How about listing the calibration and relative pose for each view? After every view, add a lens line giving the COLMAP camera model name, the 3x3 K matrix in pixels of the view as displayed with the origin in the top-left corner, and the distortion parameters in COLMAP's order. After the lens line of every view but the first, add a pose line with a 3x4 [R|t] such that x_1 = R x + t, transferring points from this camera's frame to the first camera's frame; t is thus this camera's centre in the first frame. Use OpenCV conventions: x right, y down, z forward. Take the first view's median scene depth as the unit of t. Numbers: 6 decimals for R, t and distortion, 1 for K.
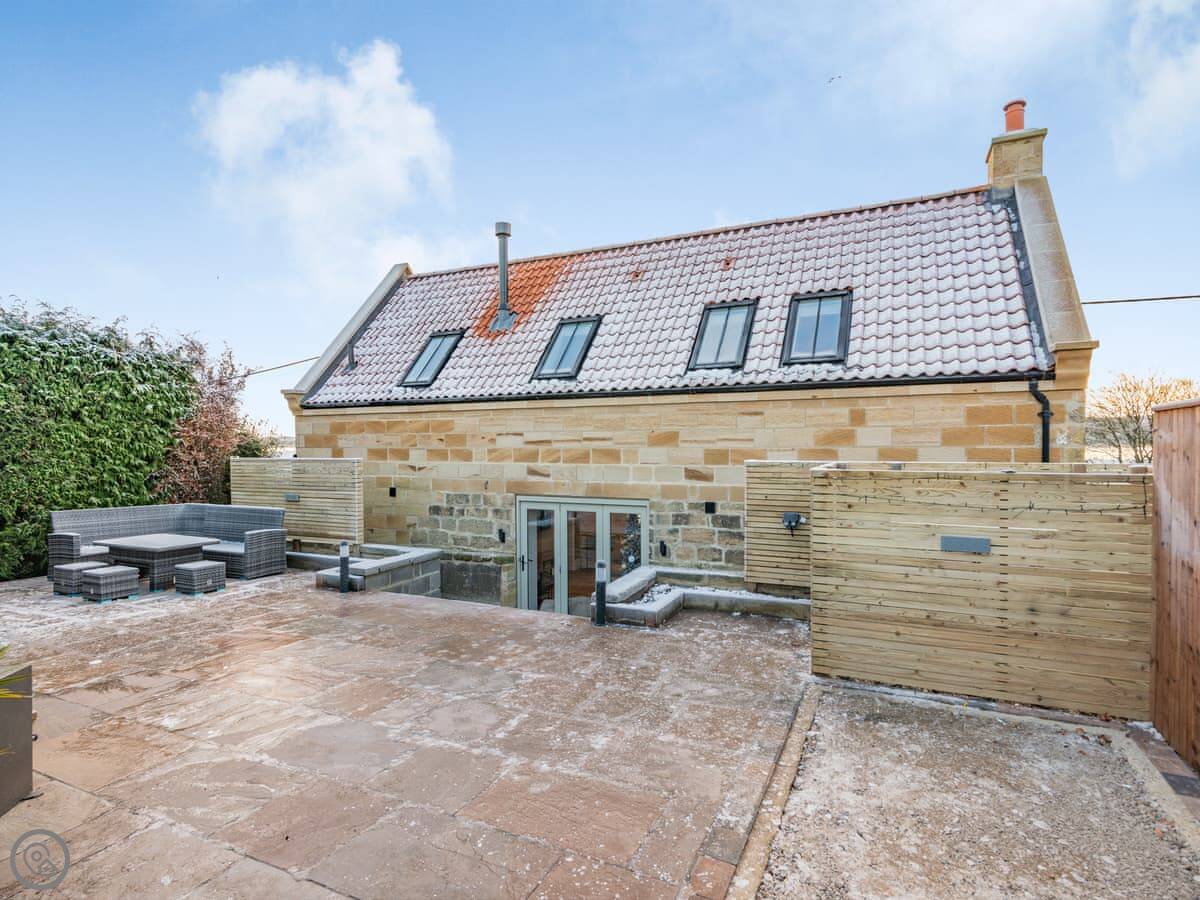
lens RADIAL K [[641.4, 0, 624.5], [0, 641.4, 446.1], [0, 0, 1]] dist [-0.002472, 0.000519]
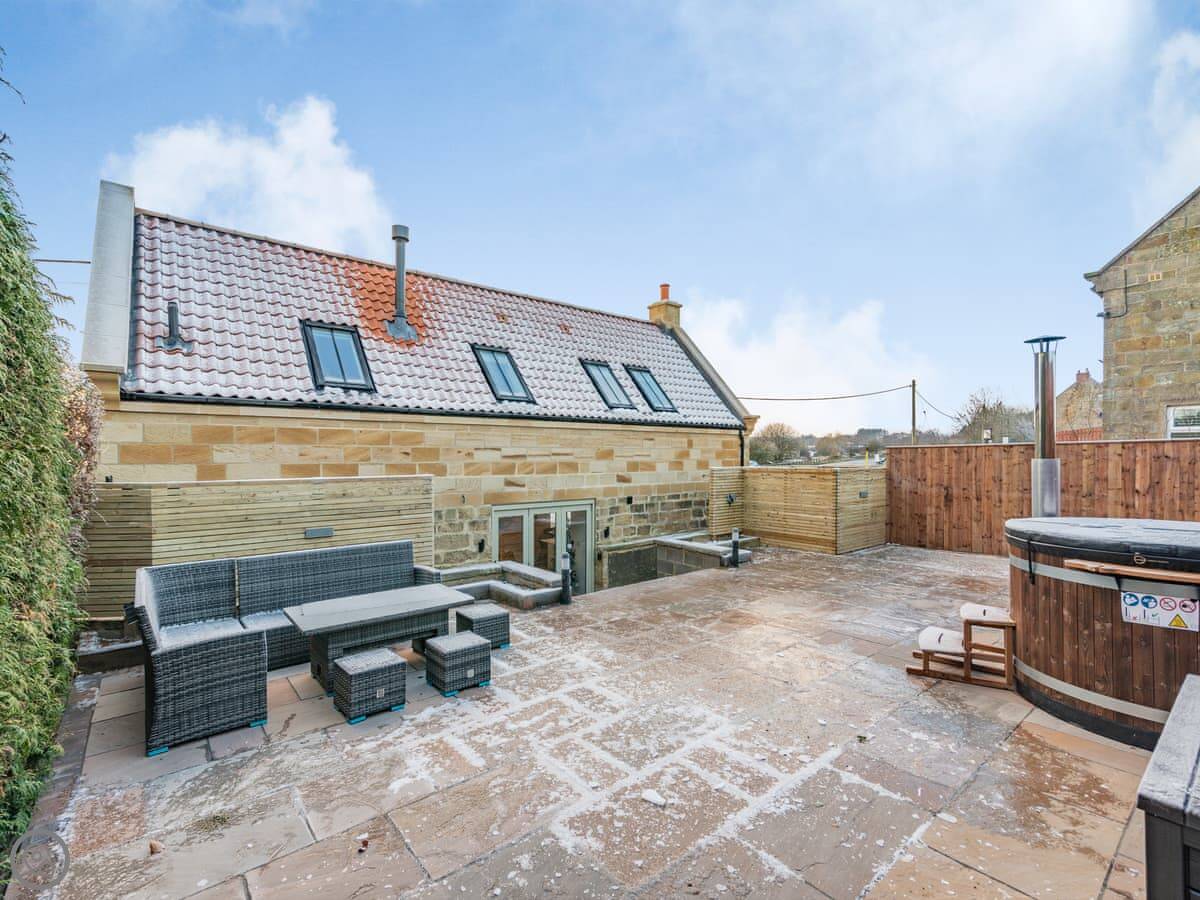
lens RADIAL K [[543.1, 0, 600.9], [0, 543.1, 453.0], [0, 0, 1]] dist [0.017956, -0.001489]
pose [[0.423237, 0.010070, 0.905963, -0.935776], [0.005177, 0.999895, -0.013533, 0.001417], [-0.906004, 0.010417, 0.423141, 0.457440]]
